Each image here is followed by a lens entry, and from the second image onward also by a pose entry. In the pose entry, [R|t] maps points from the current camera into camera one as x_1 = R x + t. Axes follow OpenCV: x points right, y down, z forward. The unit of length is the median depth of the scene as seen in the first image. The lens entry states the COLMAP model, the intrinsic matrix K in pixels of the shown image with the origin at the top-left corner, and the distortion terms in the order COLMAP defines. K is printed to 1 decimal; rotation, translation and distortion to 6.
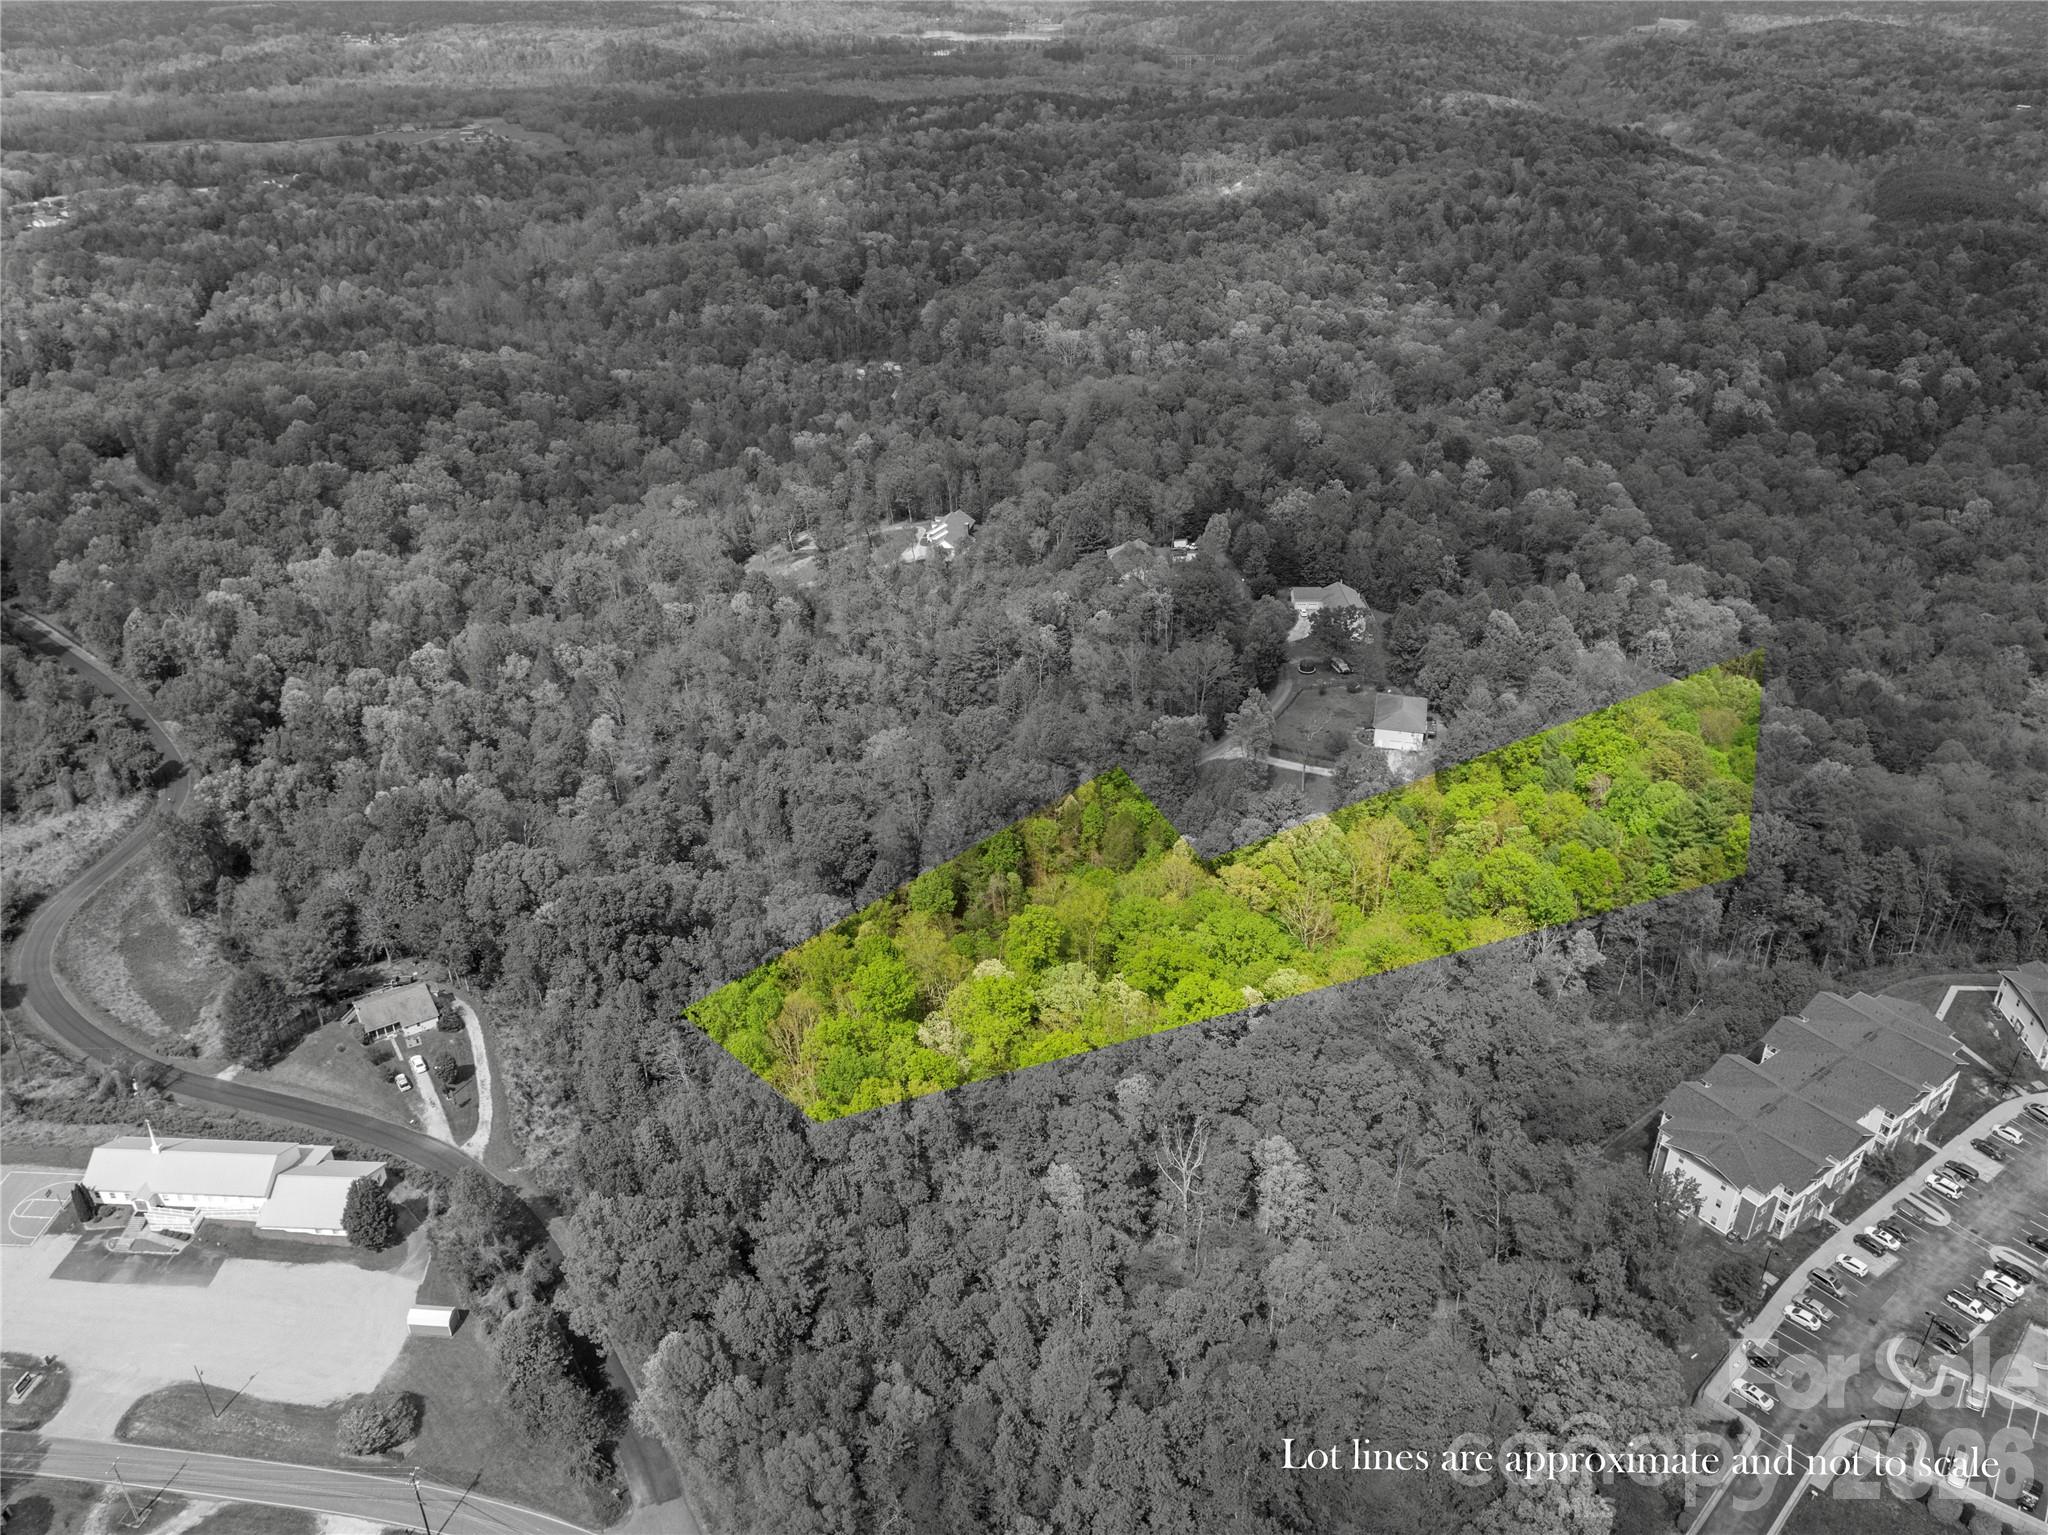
lens RADIAL K [[1560.8, 0, 1024.0], [0, 1560.8, 767.5], [0, 0, 1]] dist [-0.023256, 0.014374]
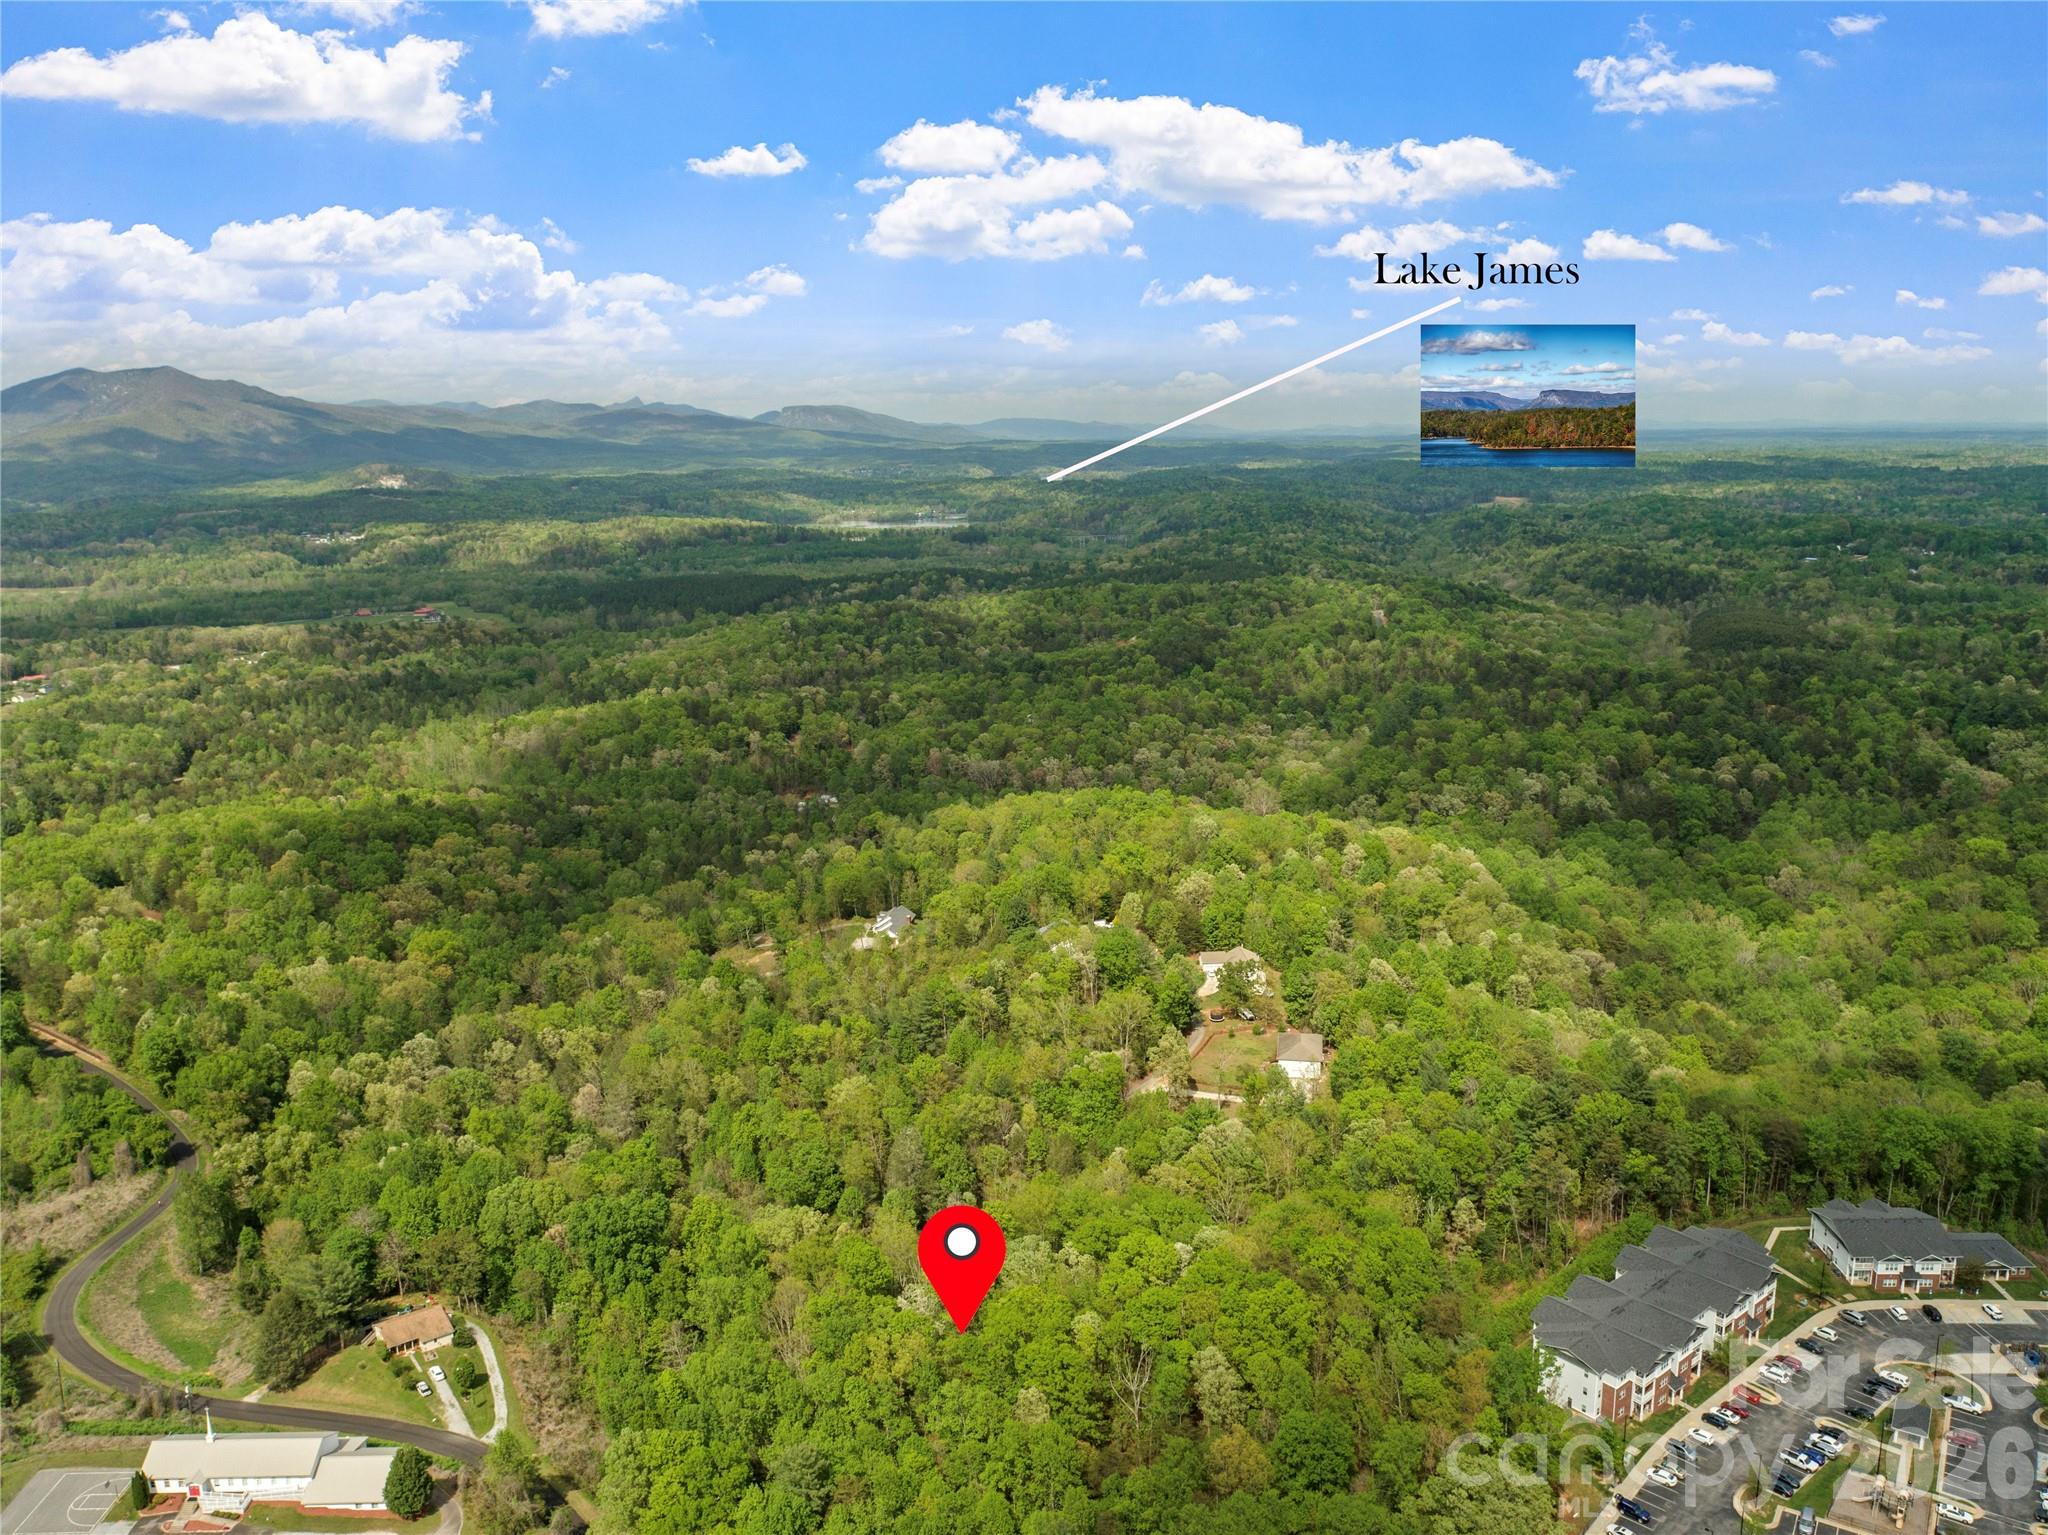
lens RADIAL K [[1560.8, 0, 1024.0], [0, 1560.8, 767.5], [0, 0, 1]] dist [-0.023256, 0.014374]
pose [[0.998021, -0.028998, 0.055791, -0.016120], [0.043524, 0.958973, -0.280137, 0.070040], [-0.045379, 0.282010, 0.958338, -0.126499]]
